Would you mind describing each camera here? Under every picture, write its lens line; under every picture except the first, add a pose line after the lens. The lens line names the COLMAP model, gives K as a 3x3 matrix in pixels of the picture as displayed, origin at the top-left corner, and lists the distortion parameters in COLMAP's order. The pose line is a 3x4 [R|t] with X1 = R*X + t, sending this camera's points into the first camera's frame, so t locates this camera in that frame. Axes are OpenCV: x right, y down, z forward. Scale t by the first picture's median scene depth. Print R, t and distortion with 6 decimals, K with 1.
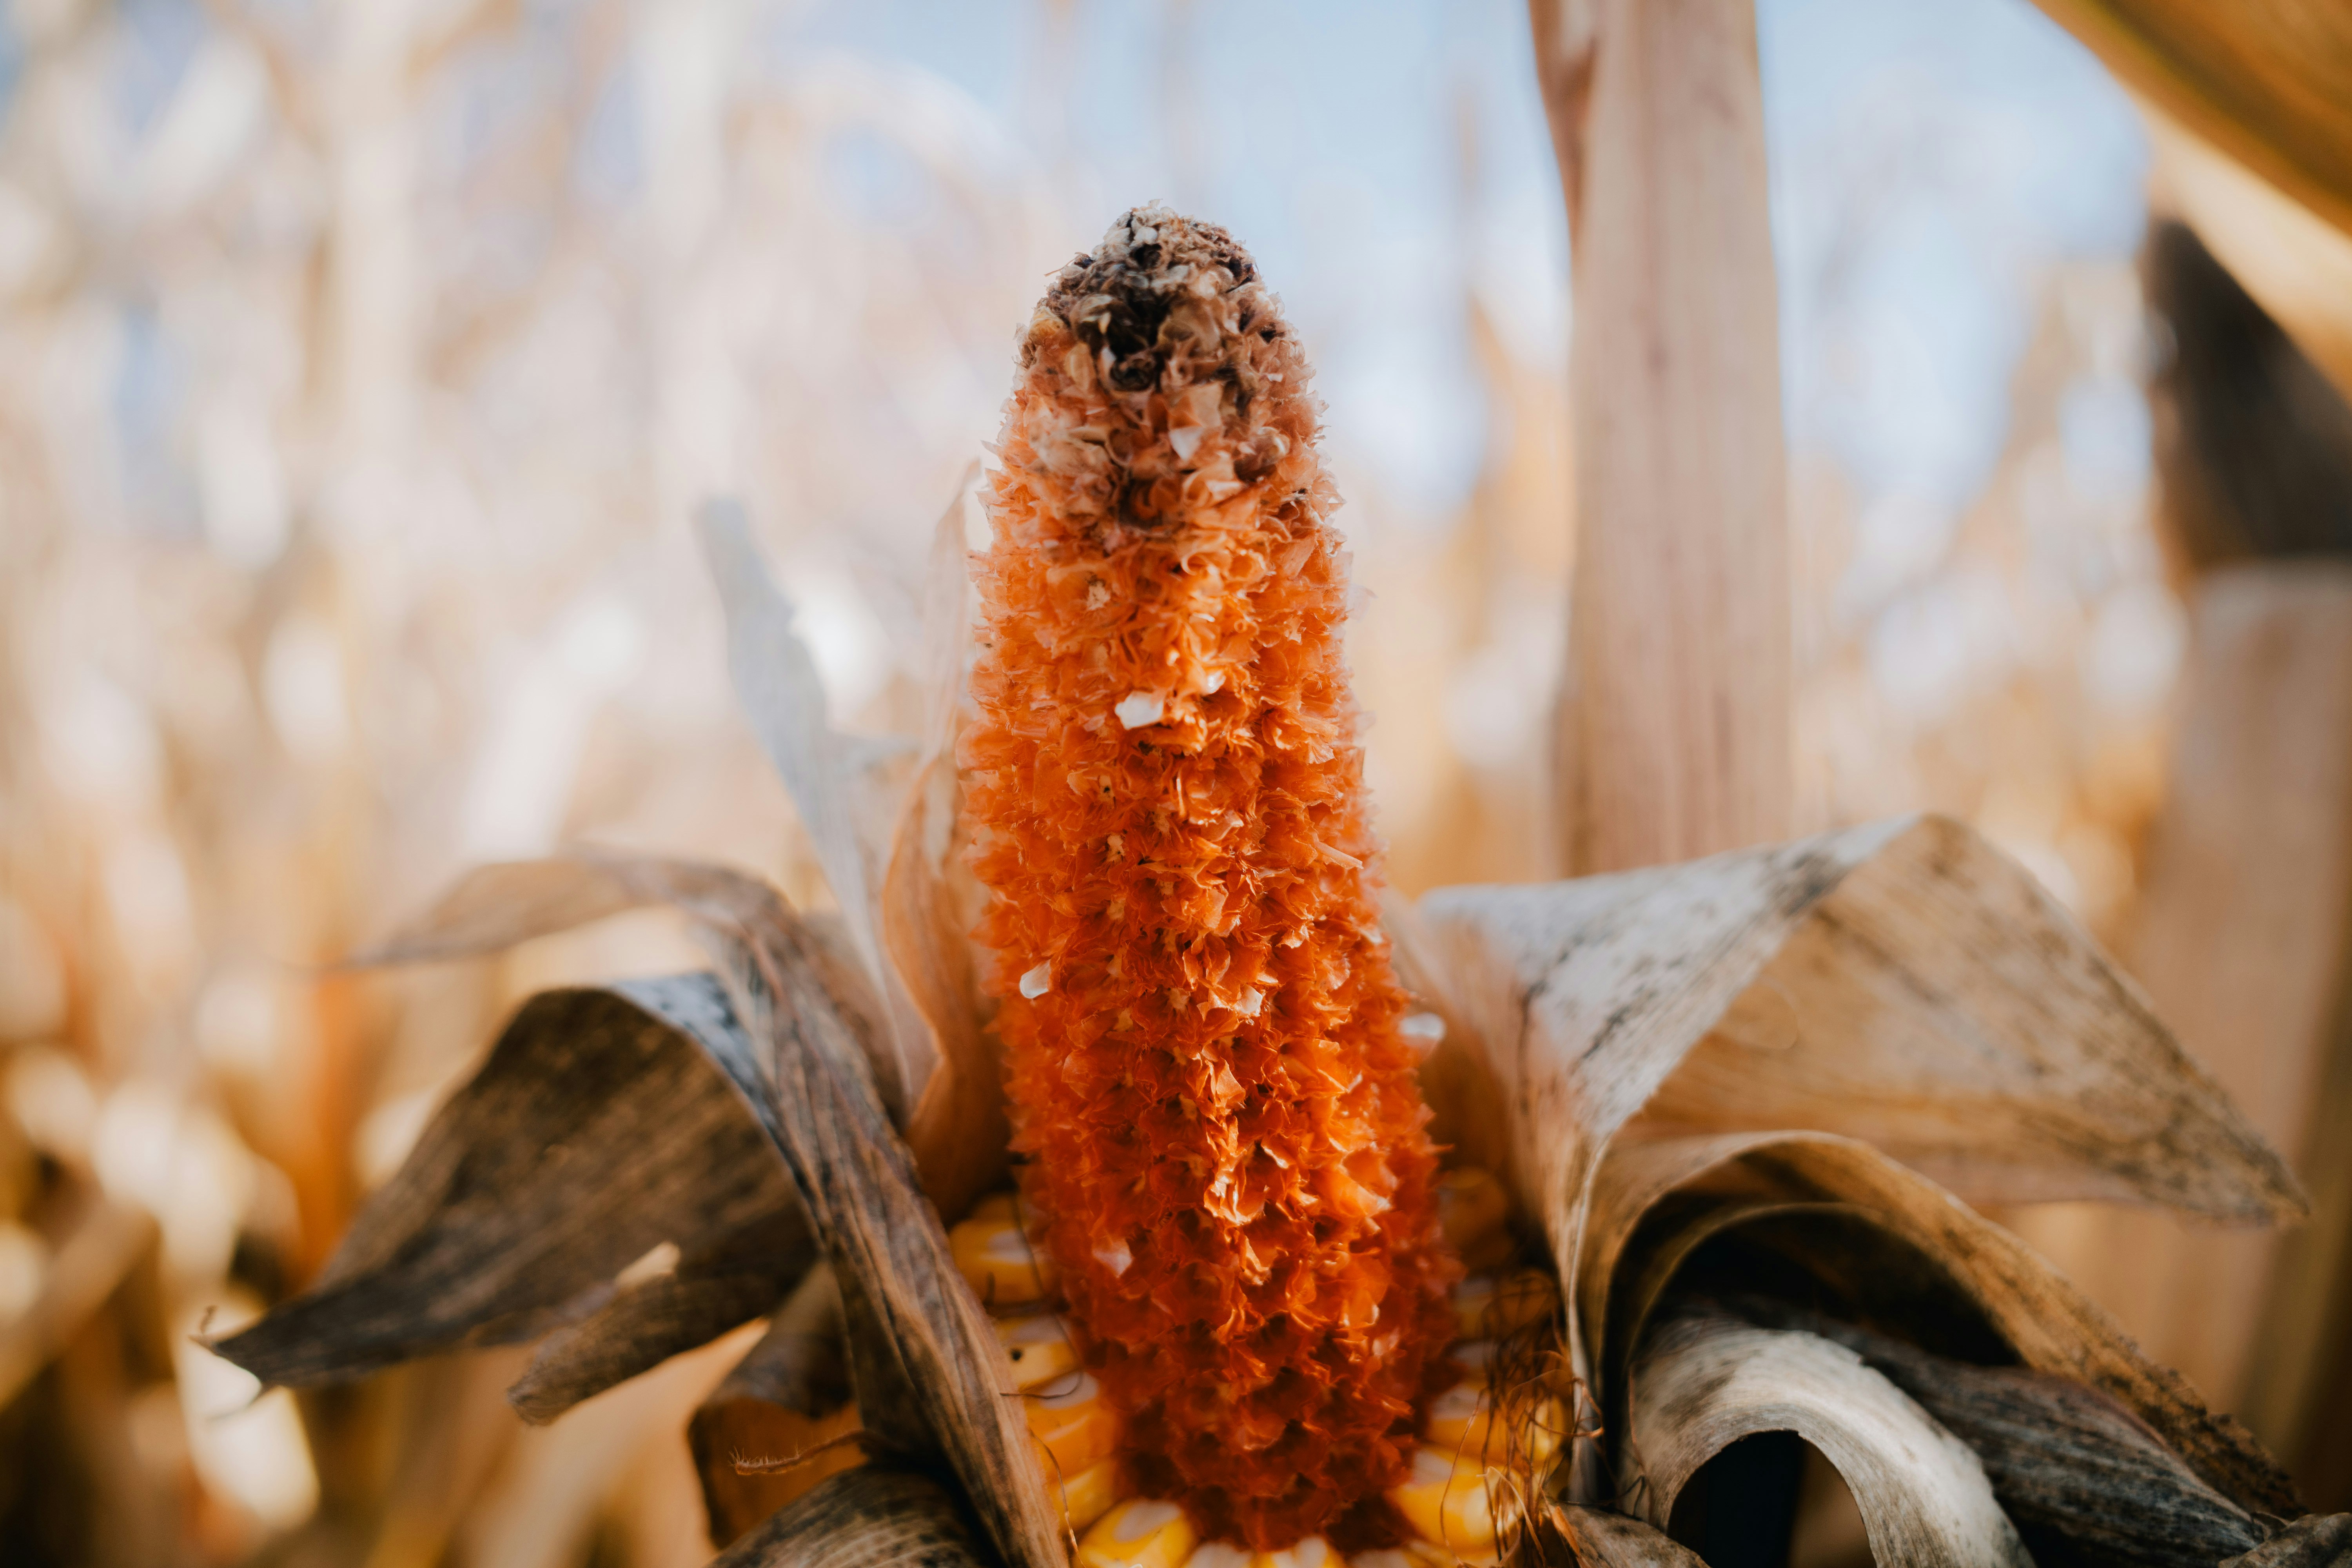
lens RADIAL K [[2106.7, 0, 1134.5], [0, 2106.7, 795.3], [0, 0, 1]] dist [-0.028003, 0.033401]
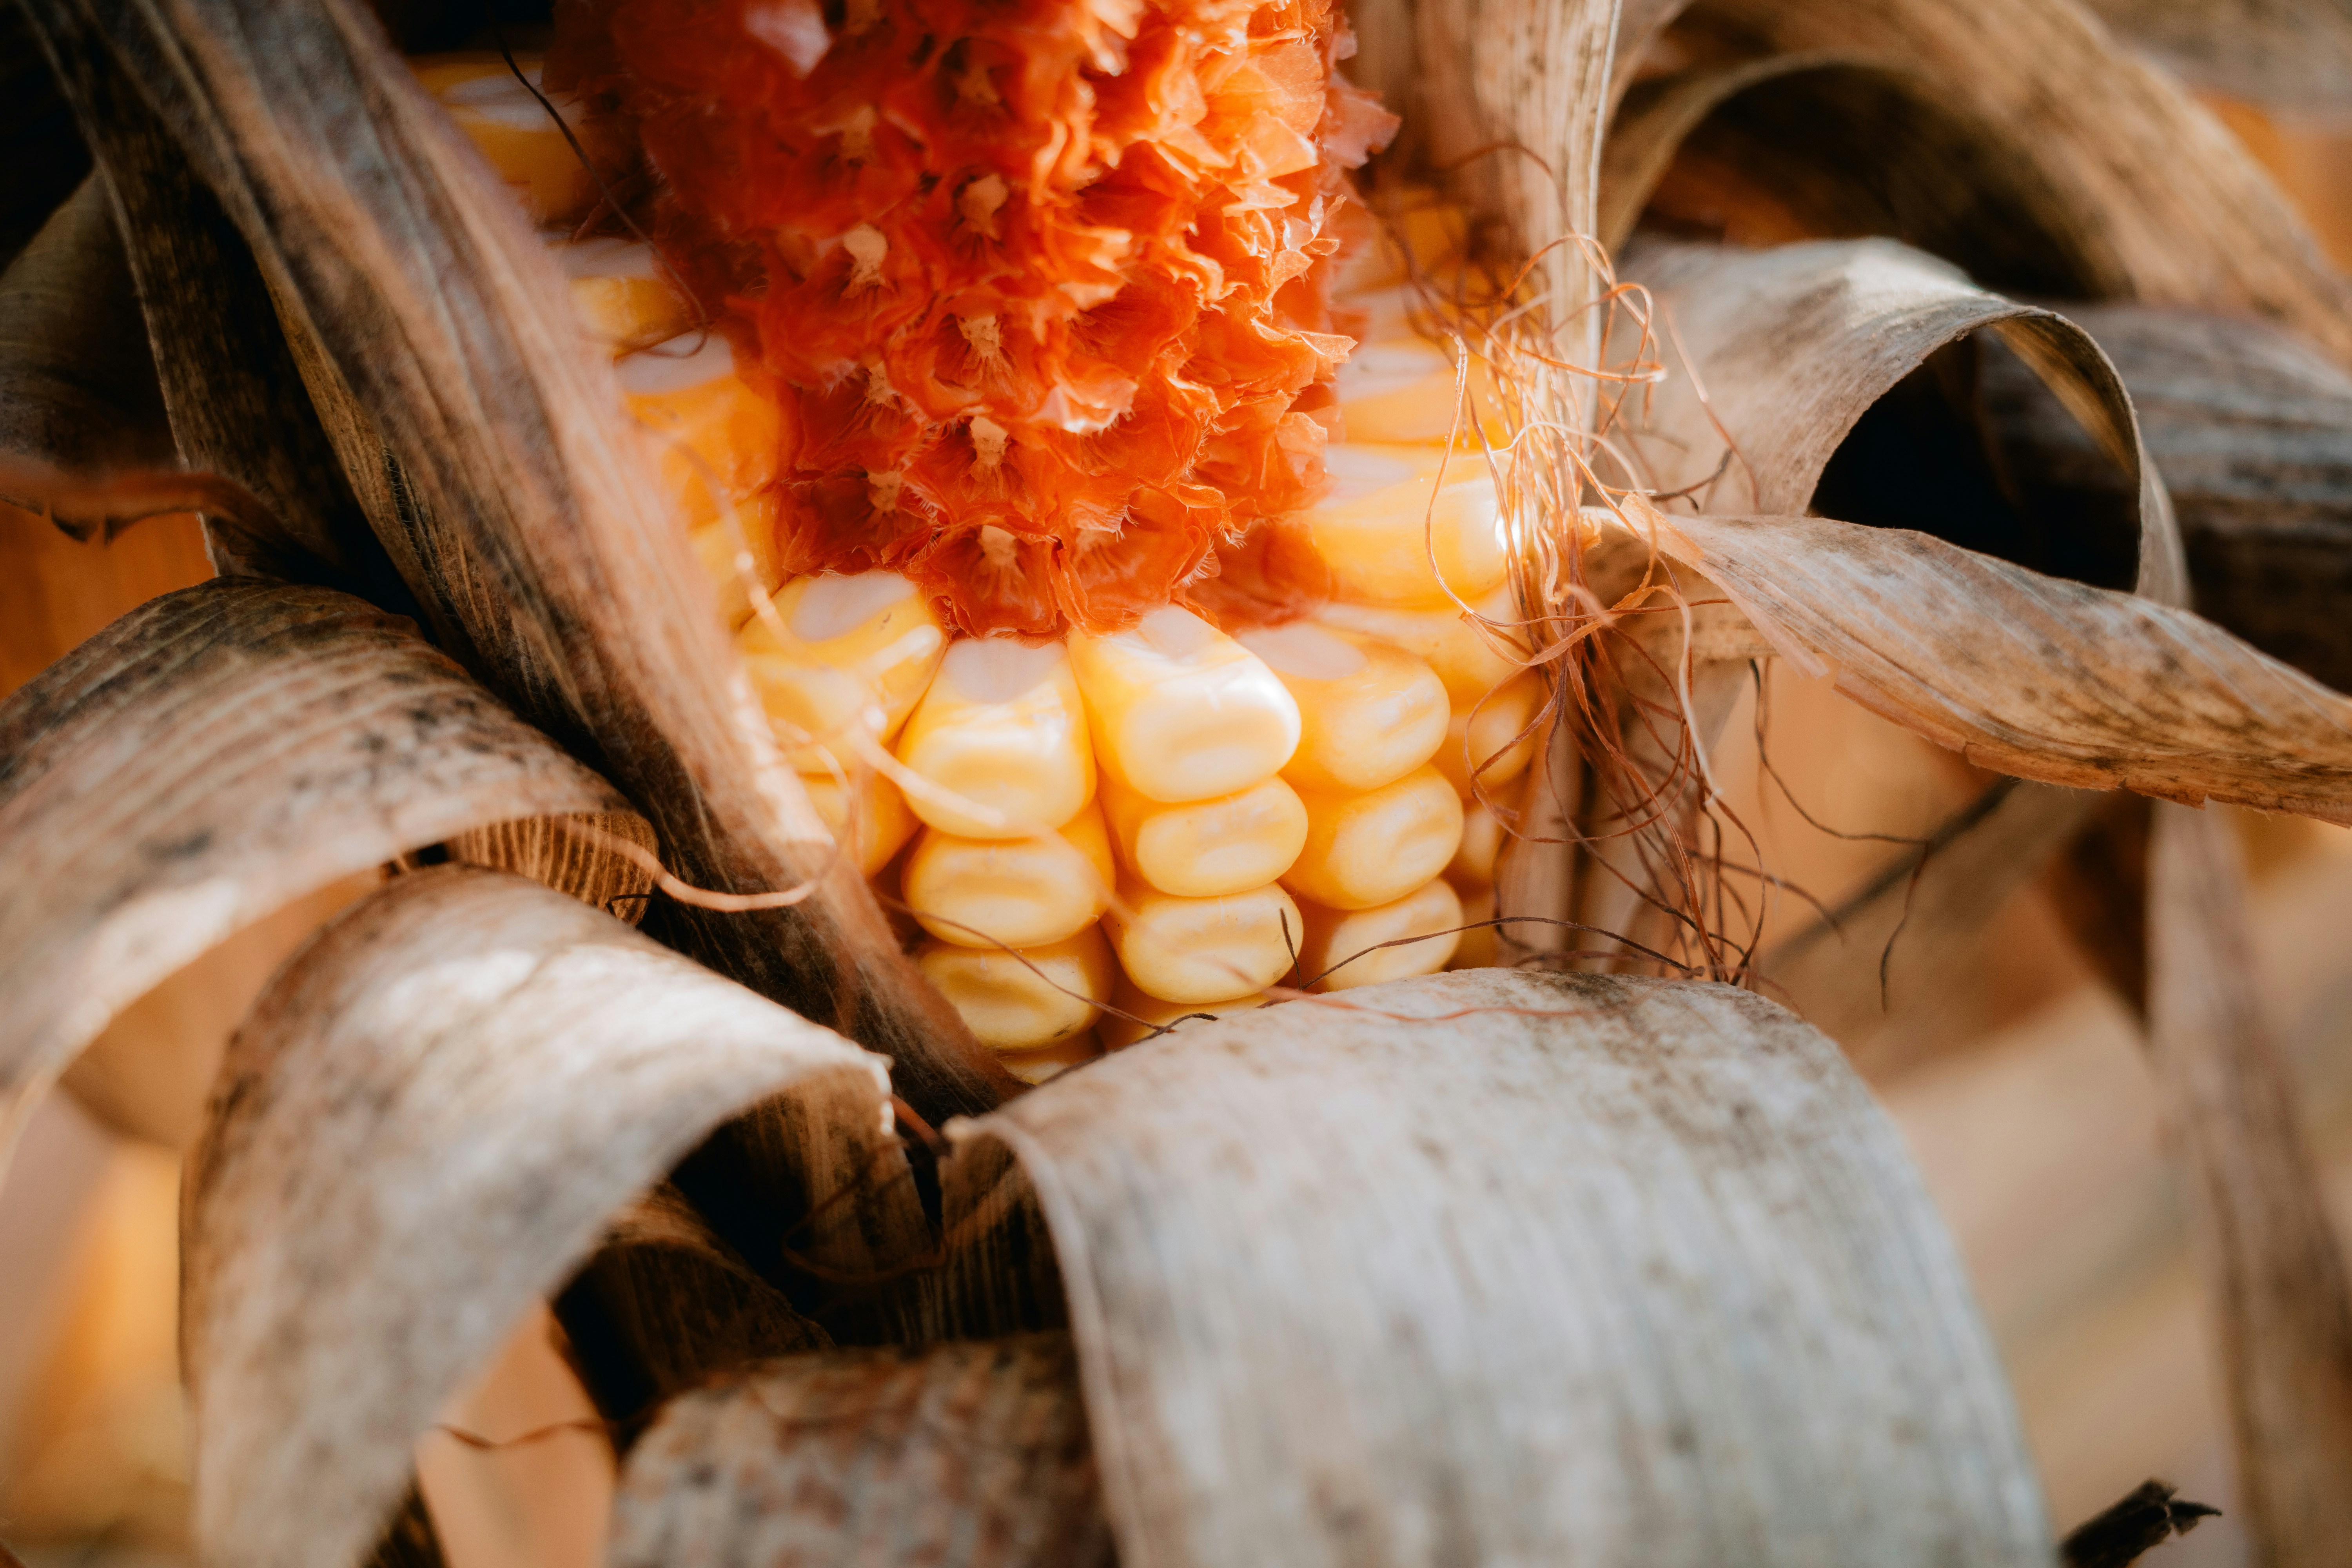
lens RADIAL K [[2315.1, 0, 1172.6], [0, 2315.1, 782.4], [0, 0, 1]] dist [-0.021420, 0.000000]
pose [[0.924296, -0.097084, 0.369123, -0.133240], [0.000074, 0.967154, 0.254189, 0.244128], [-0.381677, -0.234919, 0.893944, 0.459529]]
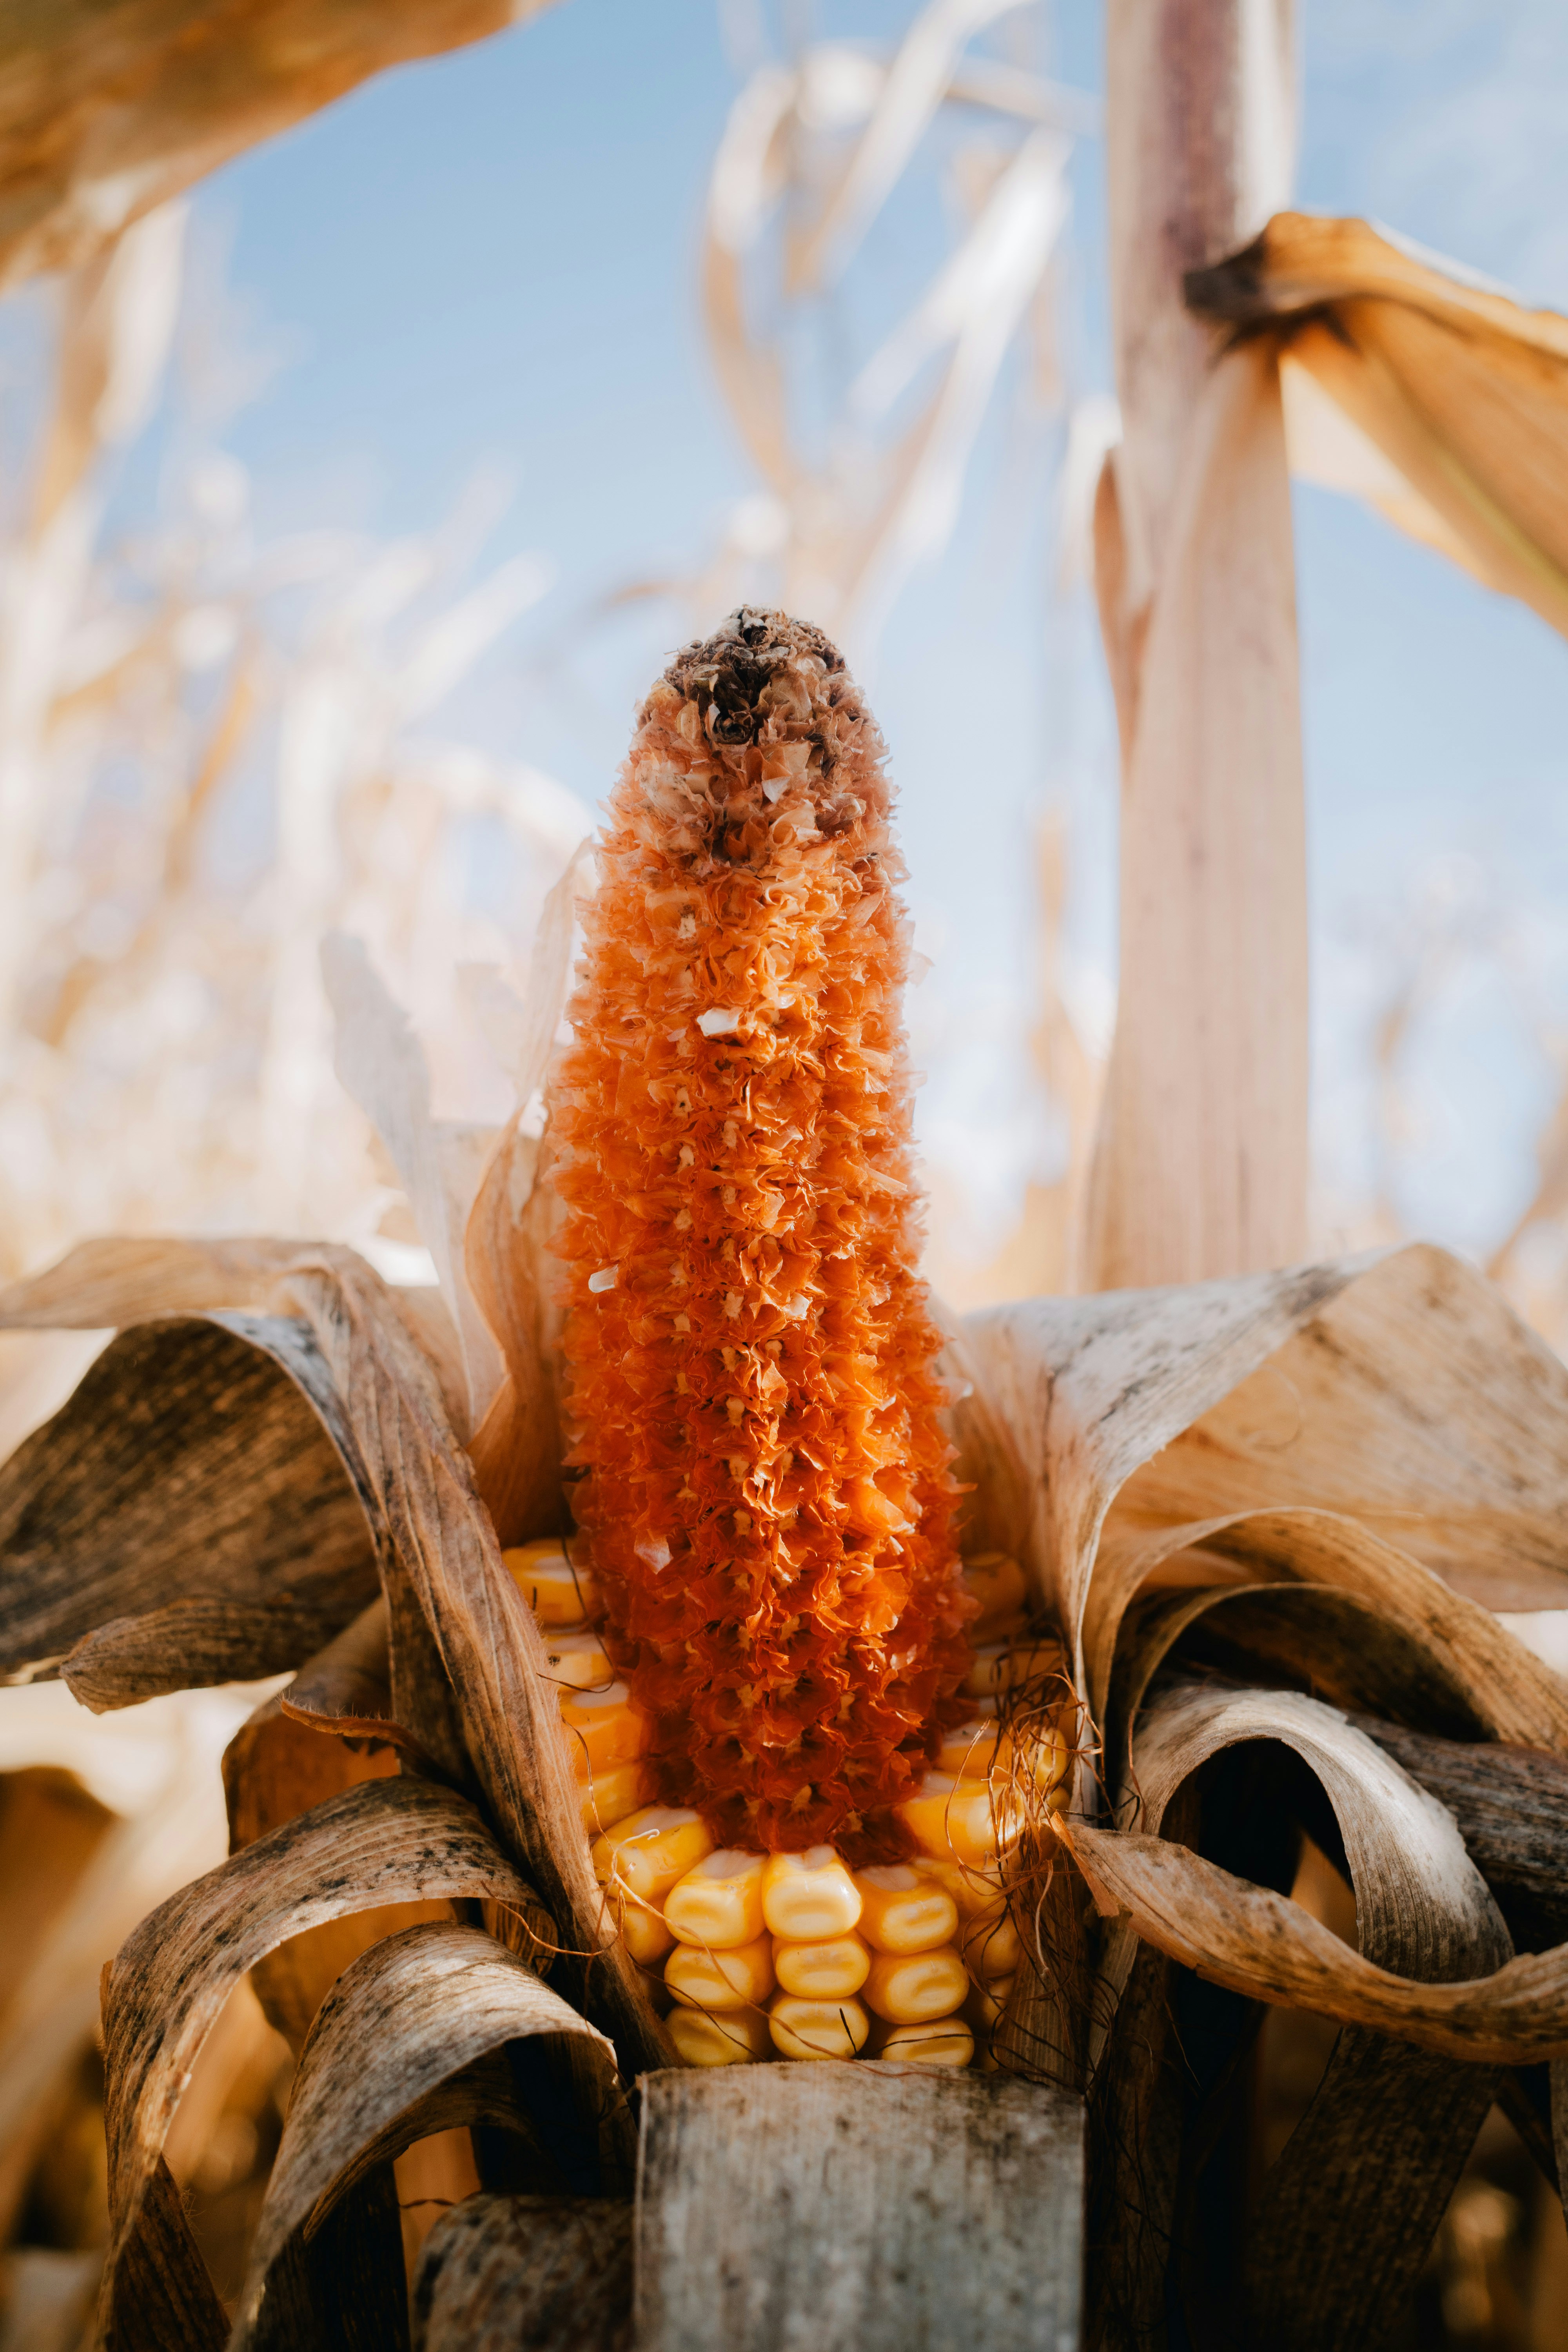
lens RADIAL K [[2106.7, 0, 781.2], [0, 2106.7, 1160.1], [0, 0, 1]] dist [-0.028003, 0.033401]
pose [[0.996626, 0.075470, 0.032258, 0.004684], [-0.069109, 0.983667, -0.166202, 0.190955], [-0.044274, 0.163412, 0.985564, -0.085948]]
